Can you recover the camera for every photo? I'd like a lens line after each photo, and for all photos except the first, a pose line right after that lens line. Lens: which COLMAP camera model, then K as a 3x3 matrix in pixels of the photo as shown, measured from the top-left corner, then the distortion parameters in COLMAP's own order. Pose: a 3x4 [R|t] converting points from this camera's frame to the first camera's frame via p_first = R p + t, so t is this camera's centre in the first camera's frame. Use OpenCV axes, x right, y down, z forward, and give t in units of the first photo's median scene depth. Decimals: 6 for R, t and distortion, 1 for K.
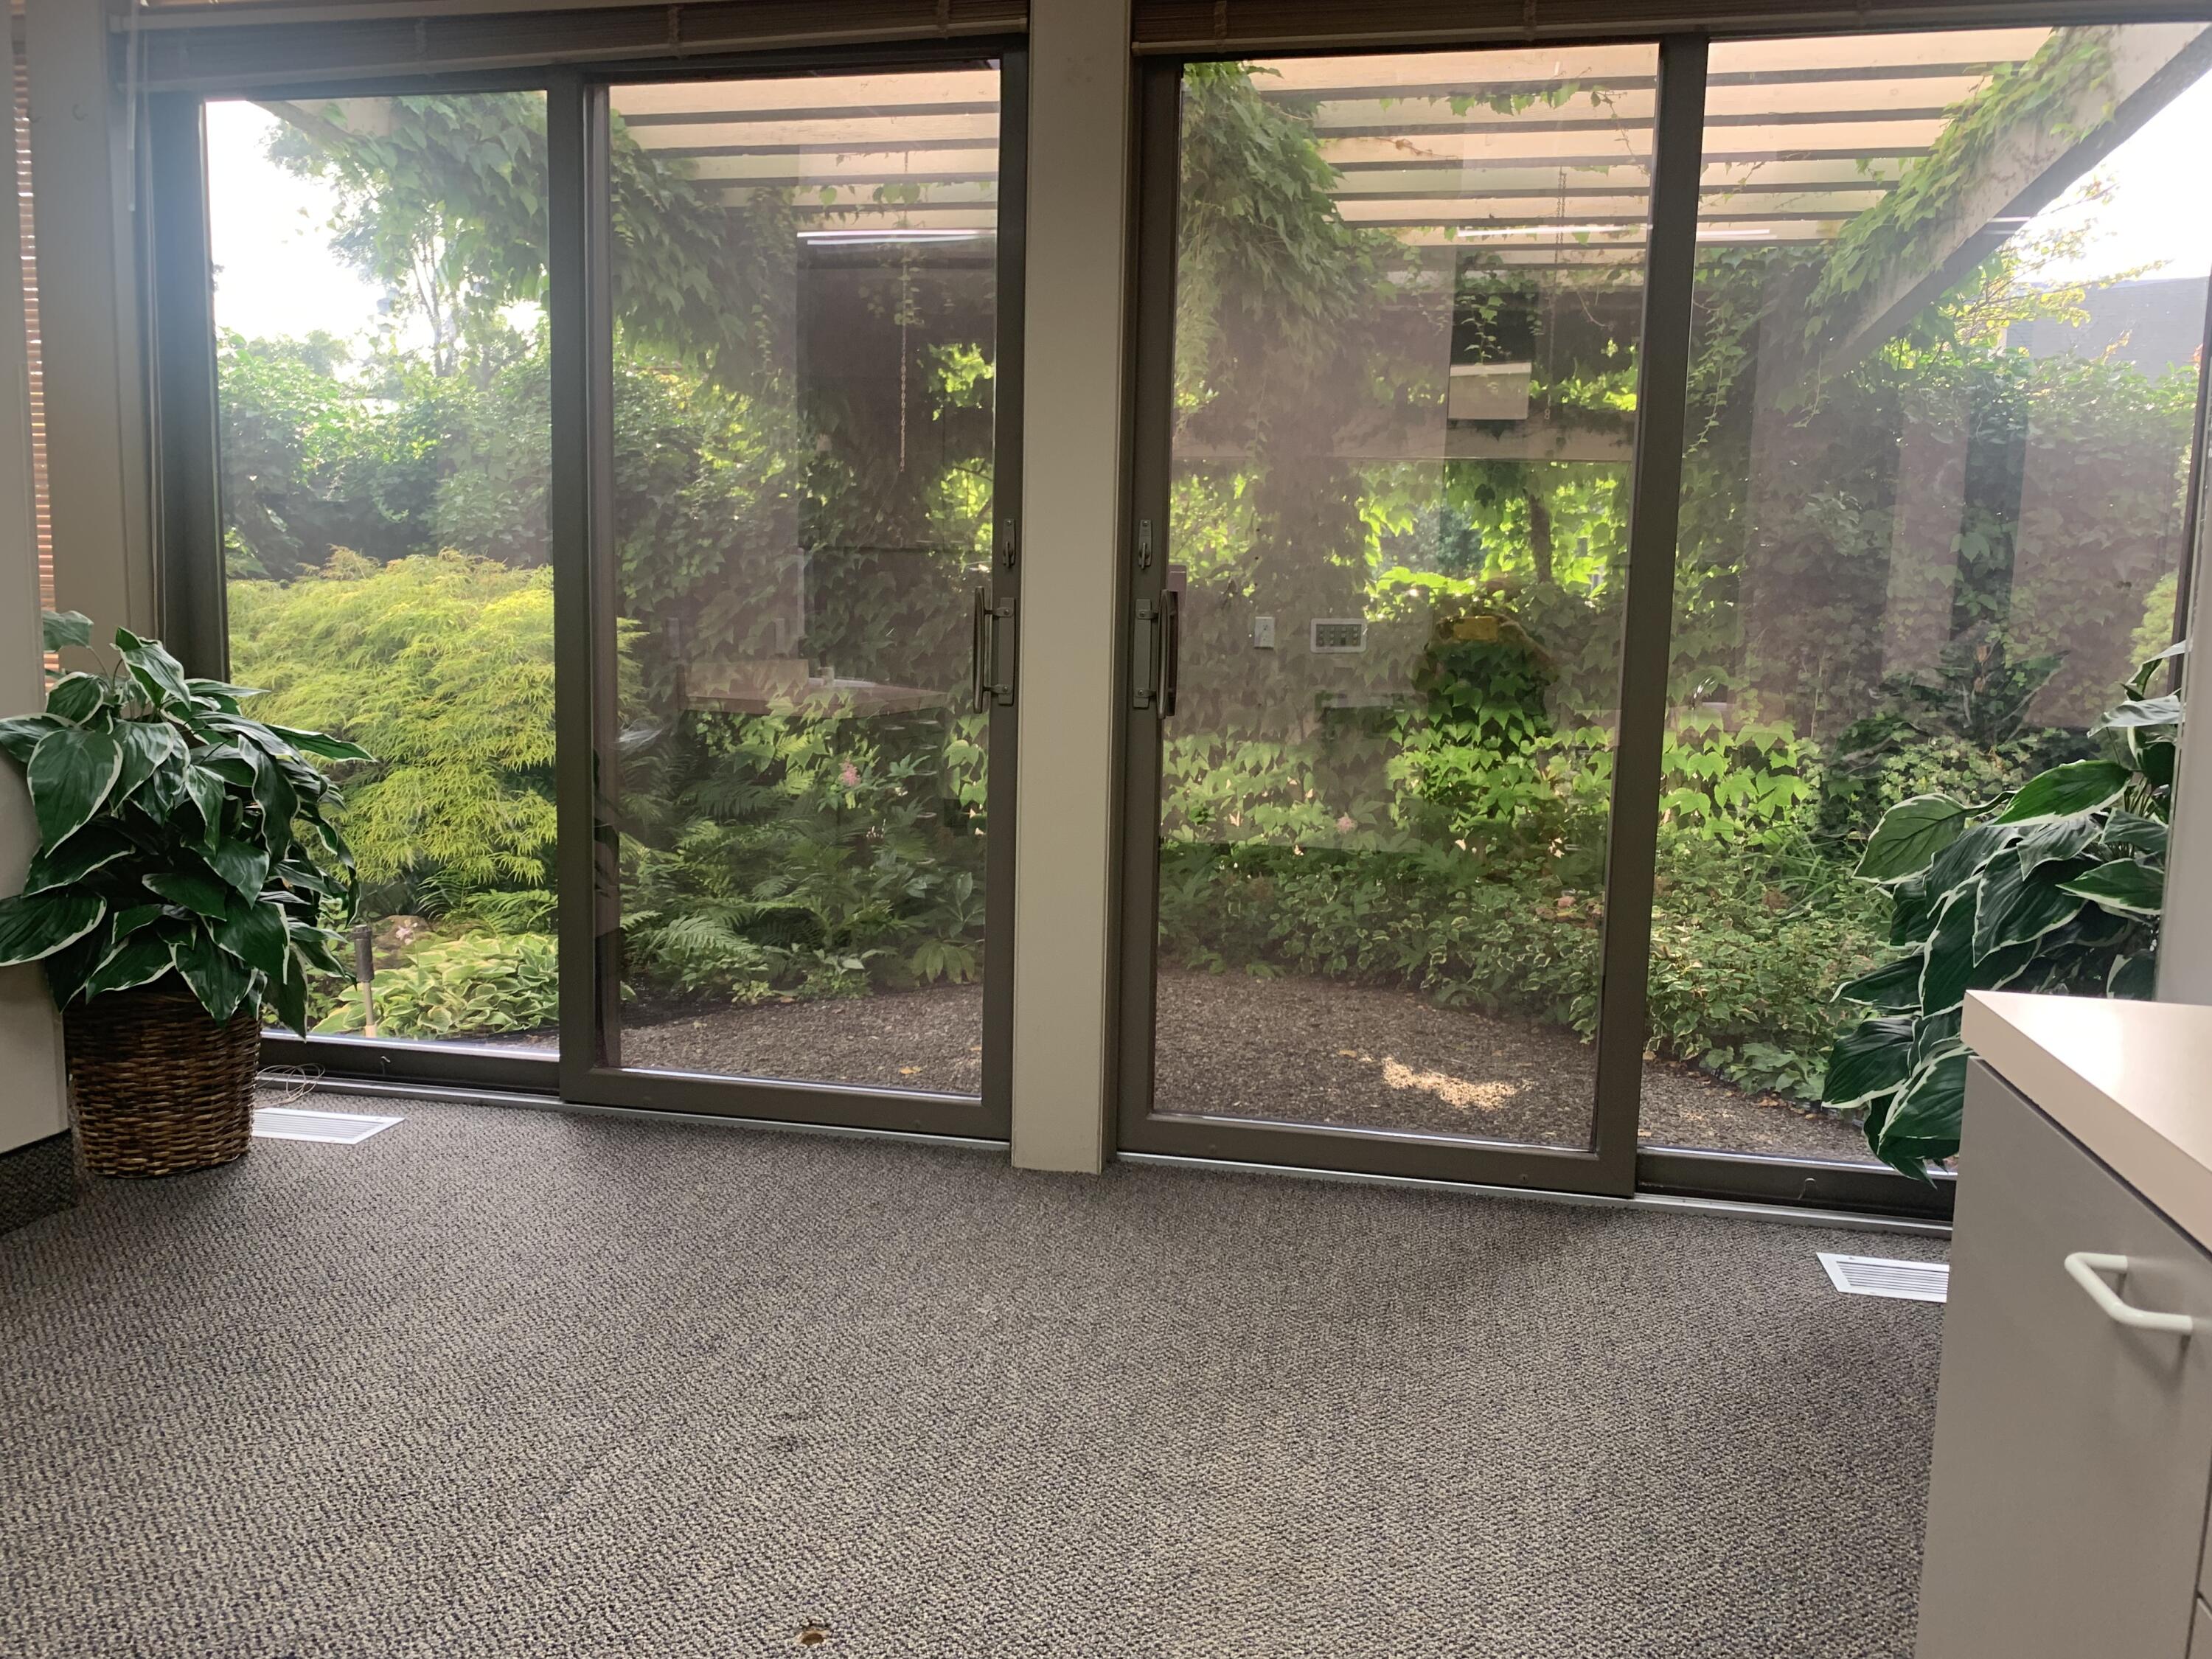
lens RADIAL K [[1719.7, 0, 1098.3], [0, 1719.7, 835.9], [0, 0, 1]] dist [0.032919, -0.044078]
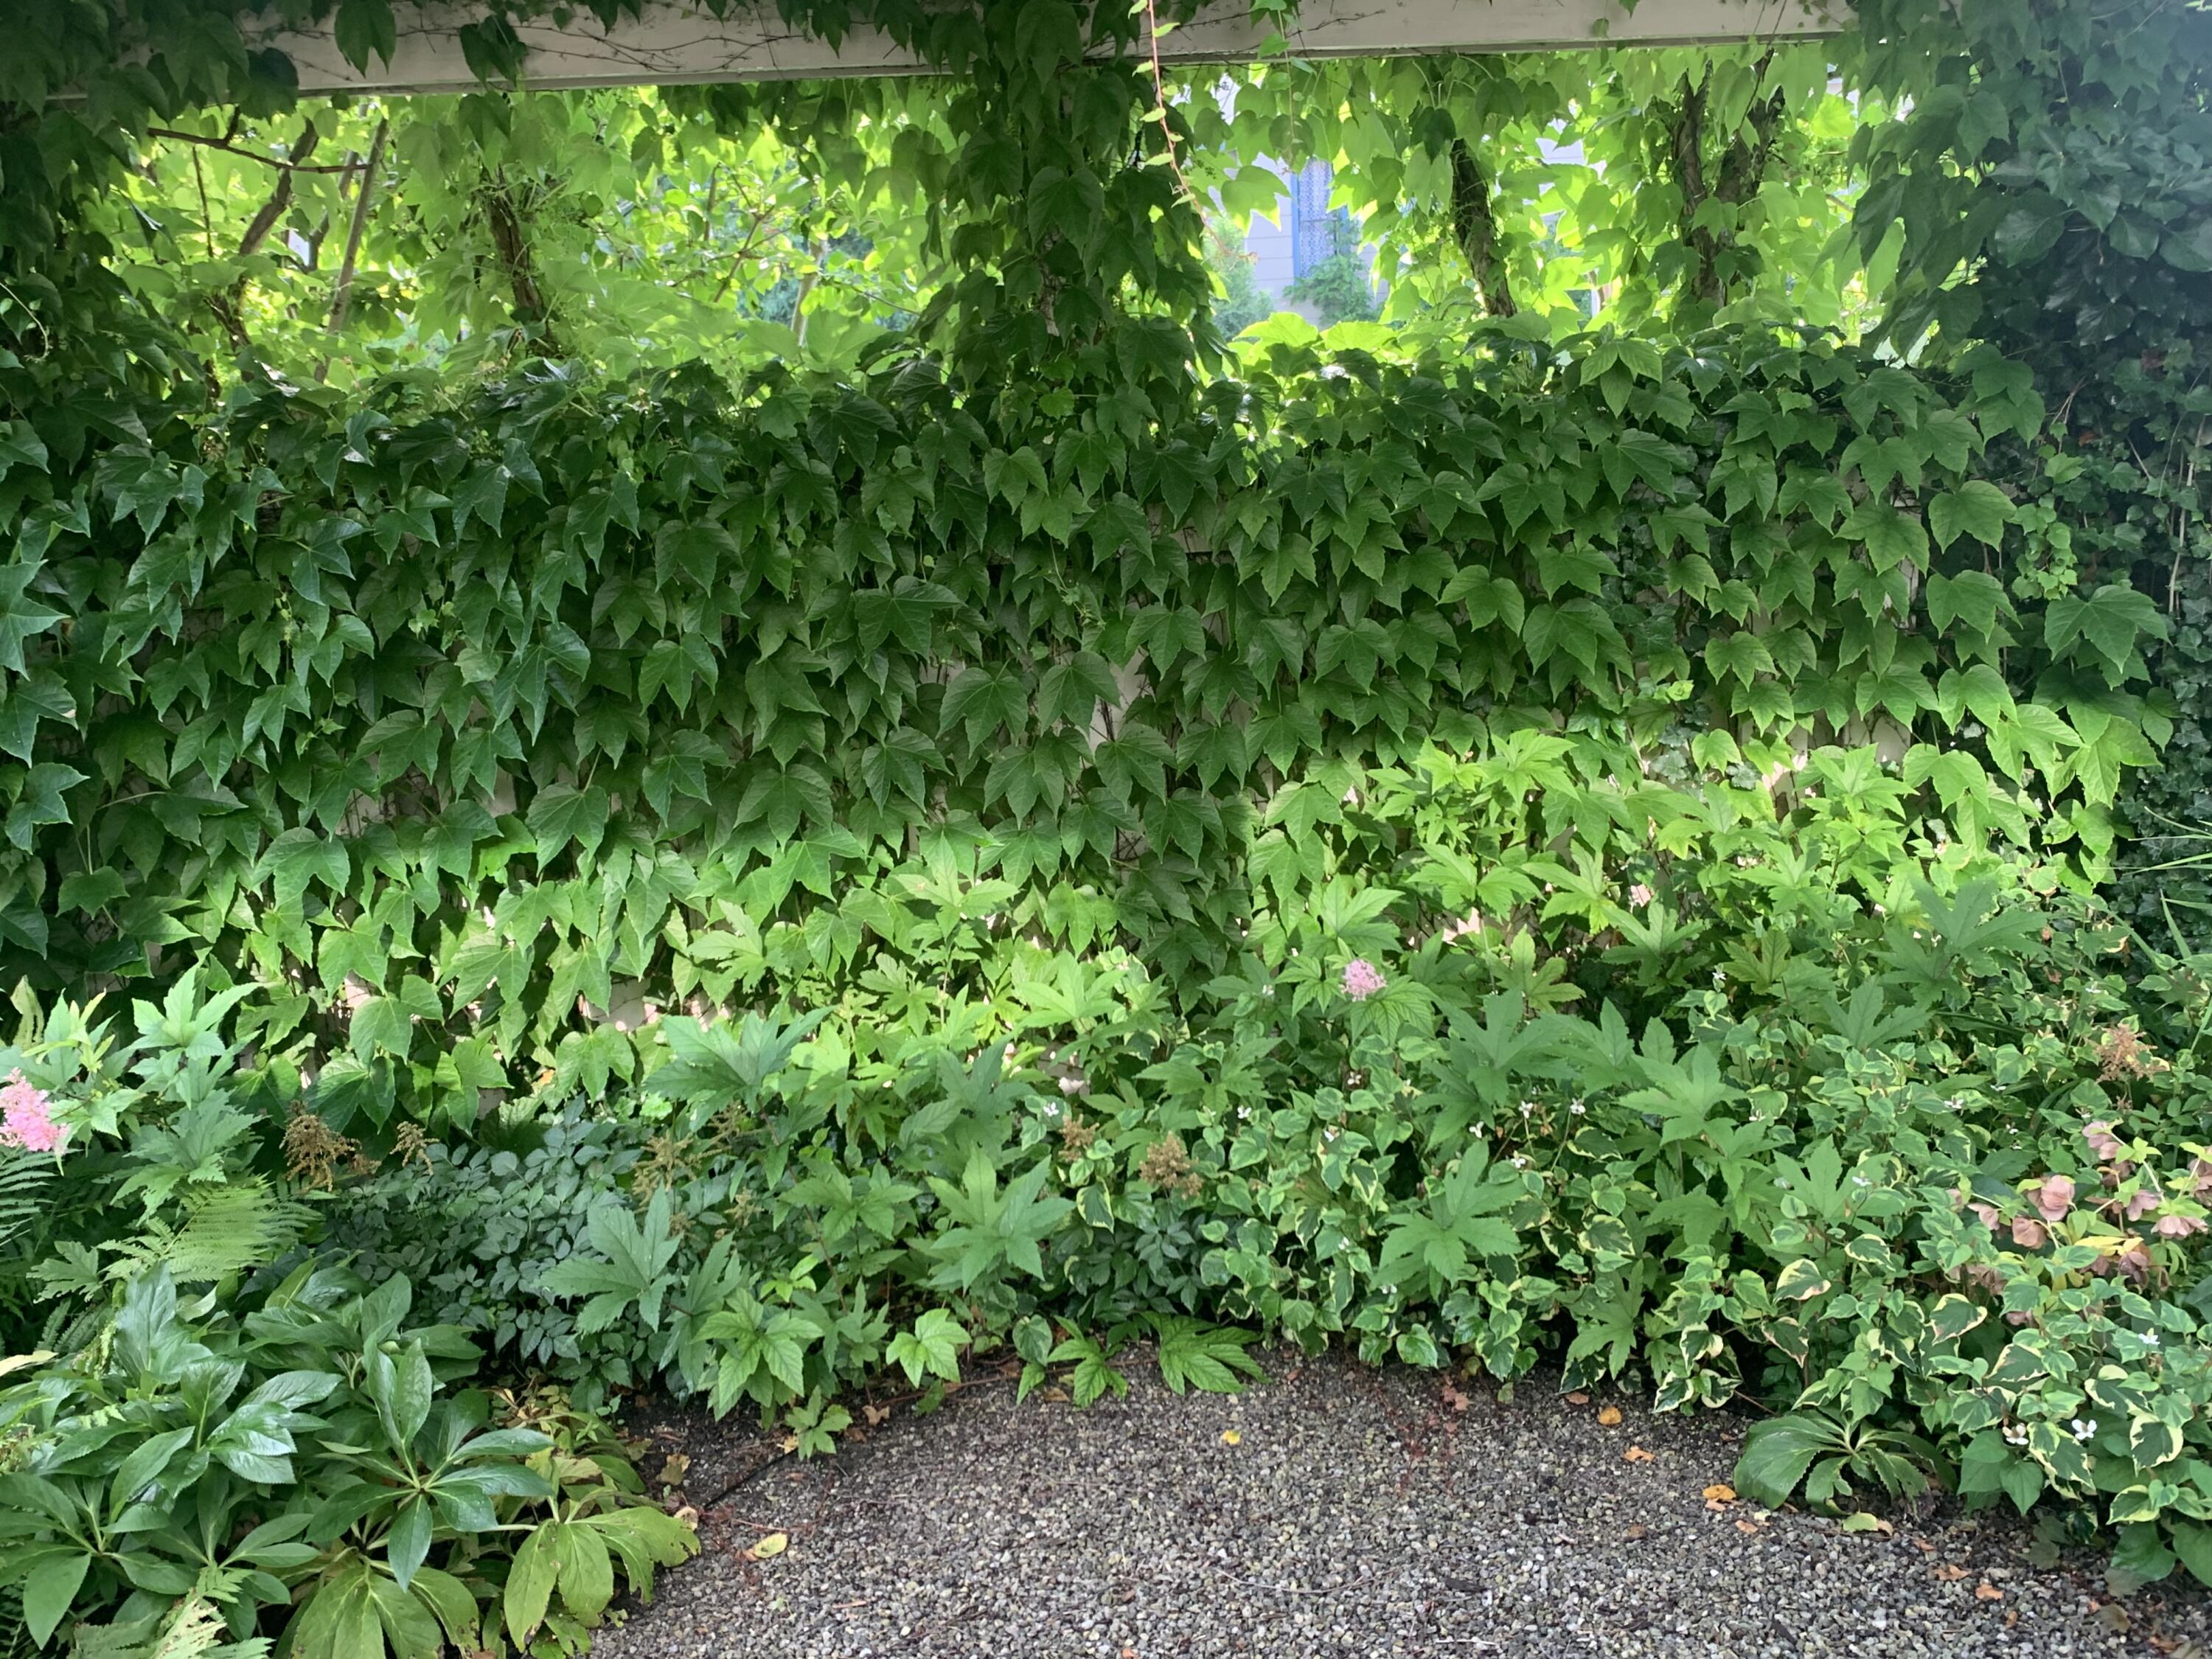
lens RADIAL K [[2044.7, 0, 1106.0], [0, 2044.7, 829.5], [0, 0, 1]] dist [0.005741, -0.001895]
pose [[0.941766, -0.153026, 0.299433, -0.044698], [0.114648, 0.983220, 0.141893, -0.101689], [-0.316122, -0.099300, 0.943508, 0.487243]]
